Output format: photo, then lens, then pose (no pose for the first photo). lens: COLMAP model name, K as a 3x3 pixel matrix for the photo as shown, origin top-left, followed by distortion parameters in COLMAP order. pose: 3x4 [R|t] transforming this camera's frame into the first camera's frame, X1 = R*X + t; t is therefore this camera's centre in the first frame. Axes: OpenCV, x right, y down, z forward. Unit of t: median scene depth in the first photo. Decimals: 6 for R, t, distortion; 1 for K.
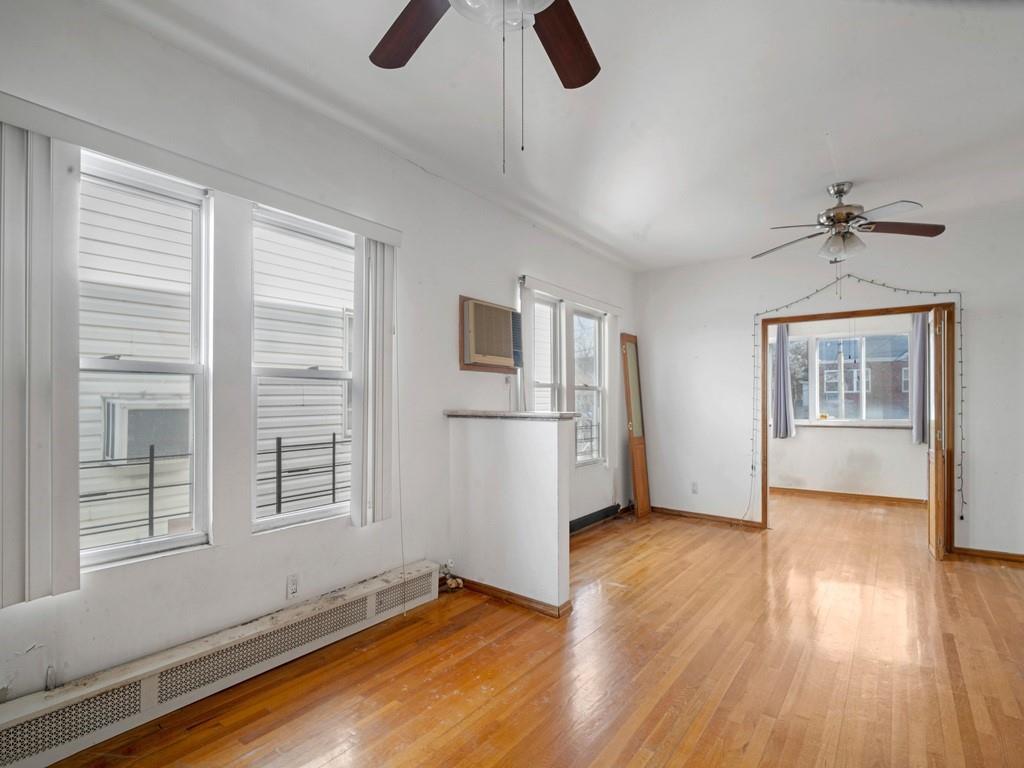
lens RADIAL K [[483.2, 0, 524.6], [0, 483.2, 401.5], [0, 0, 1]] dist [0.000077, -0.001358]
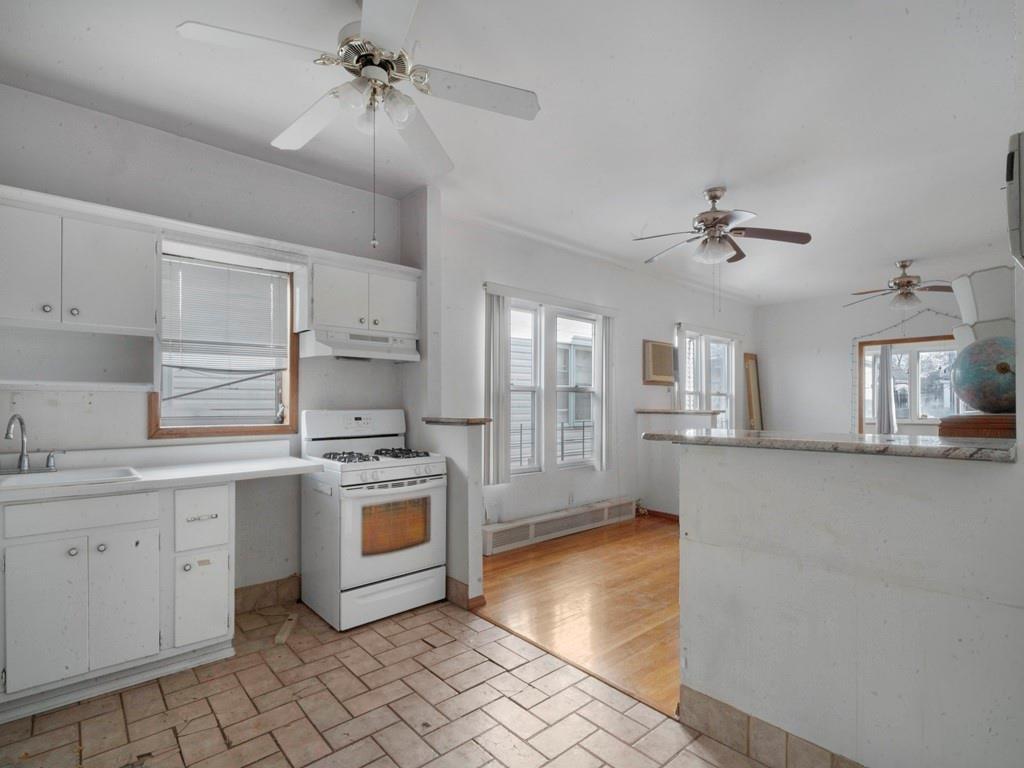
lens RADIAL K [[483.2, 0, 524.6], [0, 483.2, 401.5], [0, 0, 1]] dist [0.000077, -0.001358]
pose [[0.978062, 0.000034, -0.208313, -0.173439], [-0.000500, 0.999997, -0.002185, -0.004116], [0.208312, 0.002241, 0.978060, -0.648903]]
